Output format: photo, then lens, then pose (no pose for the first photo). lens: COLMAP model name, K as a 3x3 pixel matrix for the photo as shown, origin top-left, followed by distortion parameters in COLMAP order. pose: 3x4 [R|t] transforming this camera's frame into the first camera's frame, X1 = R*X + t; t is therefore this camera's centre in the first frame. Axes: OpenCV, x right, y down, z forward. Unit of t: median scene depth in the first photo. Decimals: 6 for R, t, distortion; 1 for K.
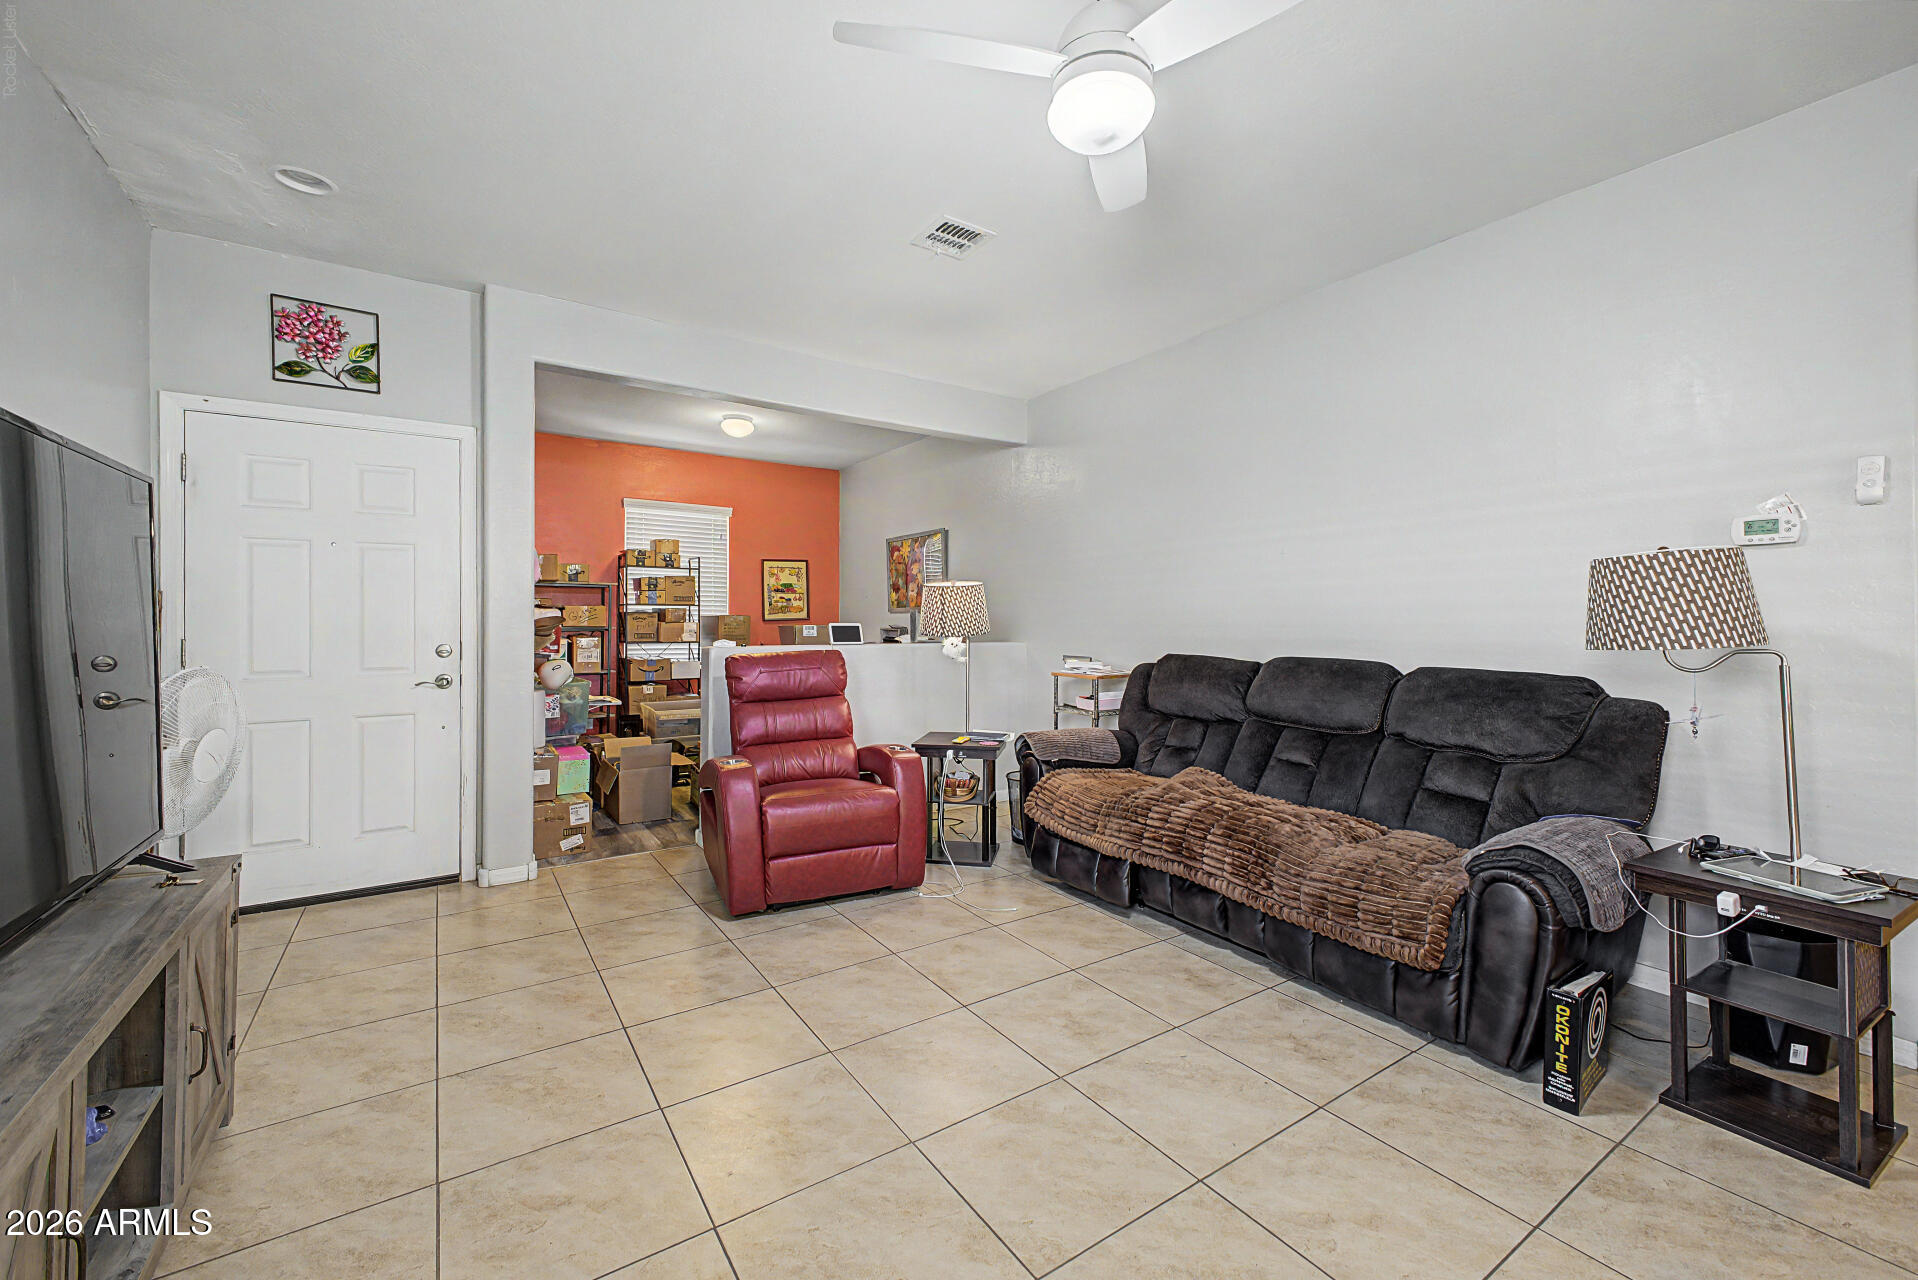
lens RADIAL K [[768.2, 0, 948.8], [0, 768.2, 626.8], [0, 0, 1]] dist [0.029498, -0.001441]
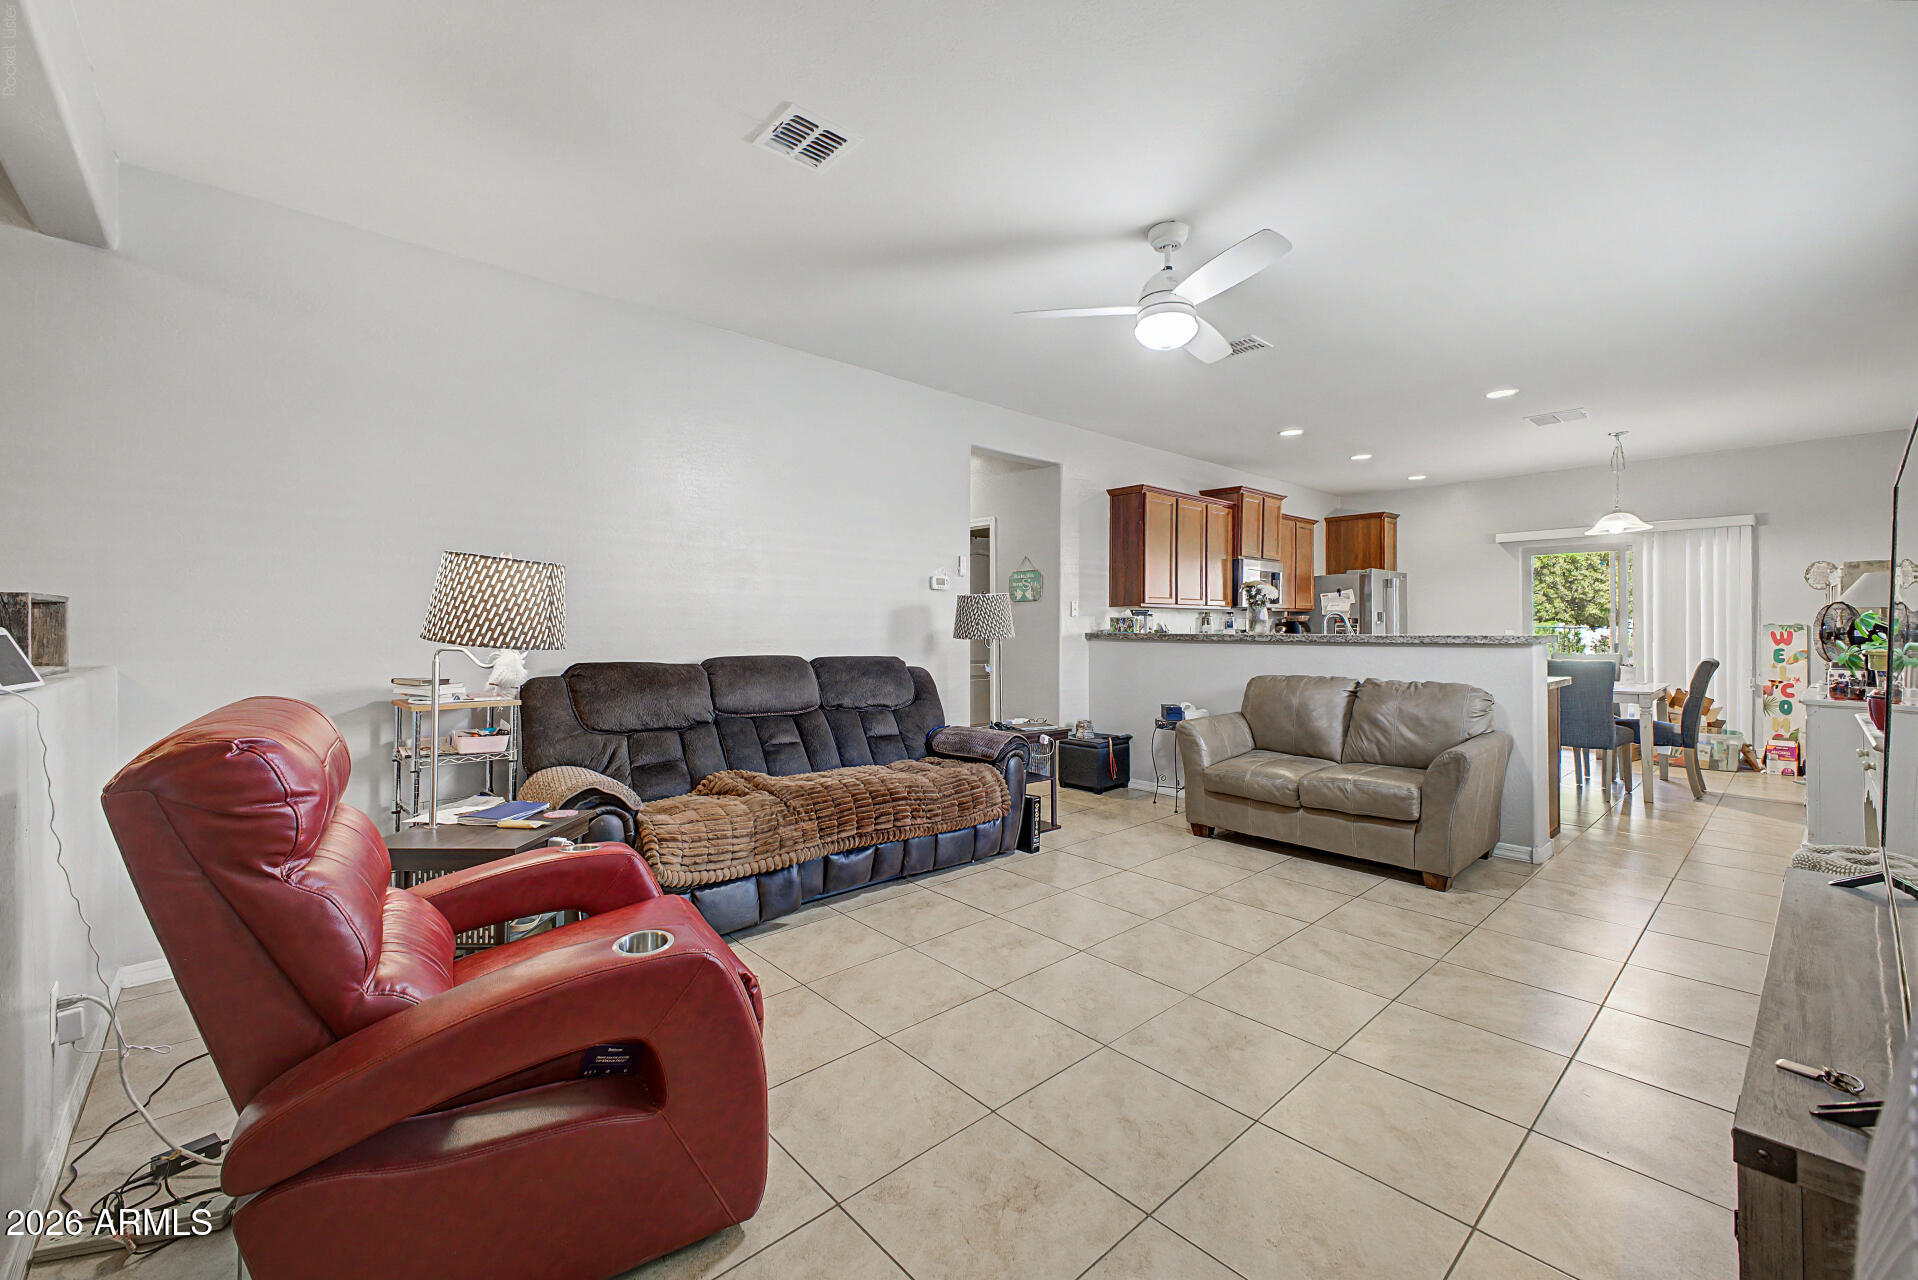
lens RADIAL K [[768.2, 0, 977.0], [0, 768.2, 625.9], [0, 0, 1]] dist [0.029498, -0.001441]
pose [[-0.150085, -0.001146, 0.988672, -0.948067], [0.005734, 0.999982, 0.002030, -0.006055], [-0.988656, 0.005973, -0.150076, 1.099659]]
